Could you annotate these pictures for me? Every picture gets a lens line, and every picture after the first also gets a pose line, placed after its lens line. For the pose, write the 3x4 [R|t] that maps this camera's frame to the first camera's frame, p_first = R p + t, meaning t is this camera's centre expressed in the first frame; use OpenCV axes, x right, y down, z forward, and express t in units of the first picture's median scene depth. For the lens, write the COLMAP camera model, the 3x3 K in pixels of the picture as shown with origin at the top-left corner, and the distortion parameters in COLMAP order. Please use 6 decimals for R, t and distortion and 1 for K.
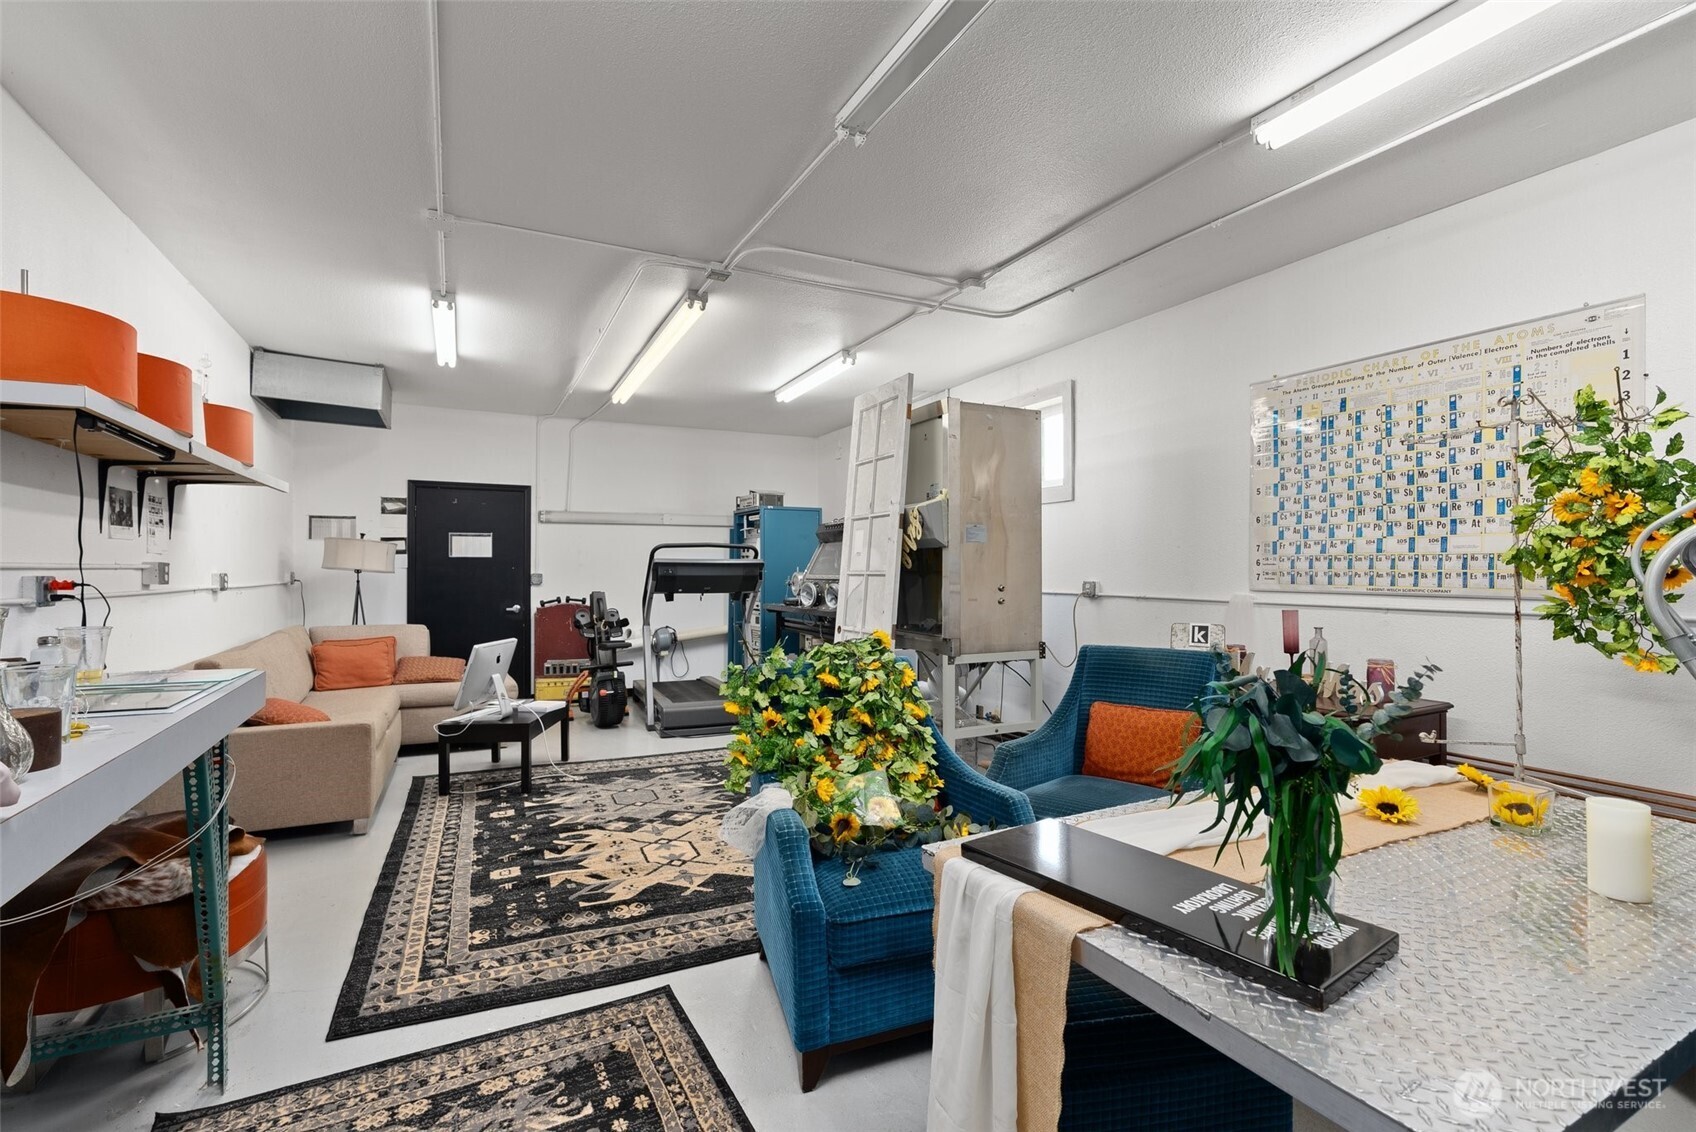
lens RADIAL K [[769.4, 0, 843.8], [0, 769.4, 569.9], [0, 0, 1]] dist [-0.015723, 0.003044]
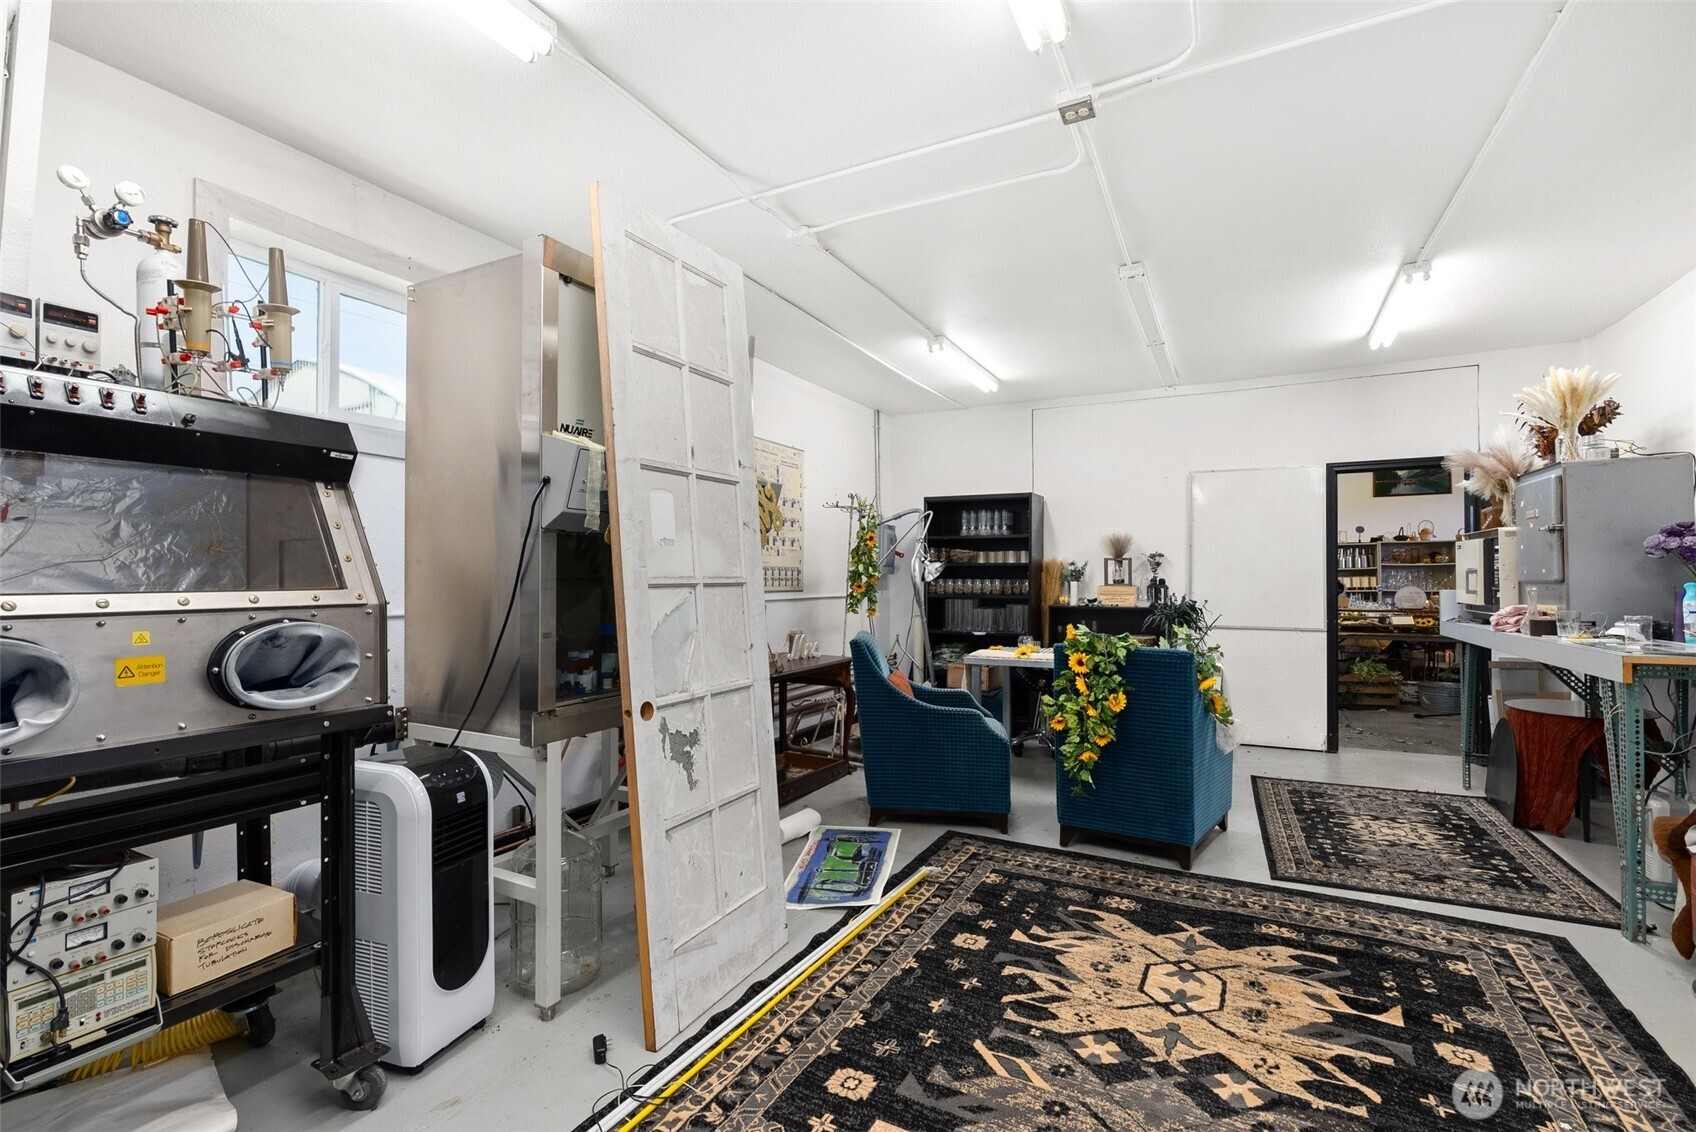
lens RADIAL K [[769.4, 0, 842.8], [0, 769.4, 569.2], [0, 0, 1]] dist [-0.015723, 0.003044]
pose [[-0.589641, 0.009938, 0.807604, -0.695561], [-0.000153, 0.999923, -0.012416, 0.005604], [-0.807665, -0.007445, -0.589594, 1.907676]]
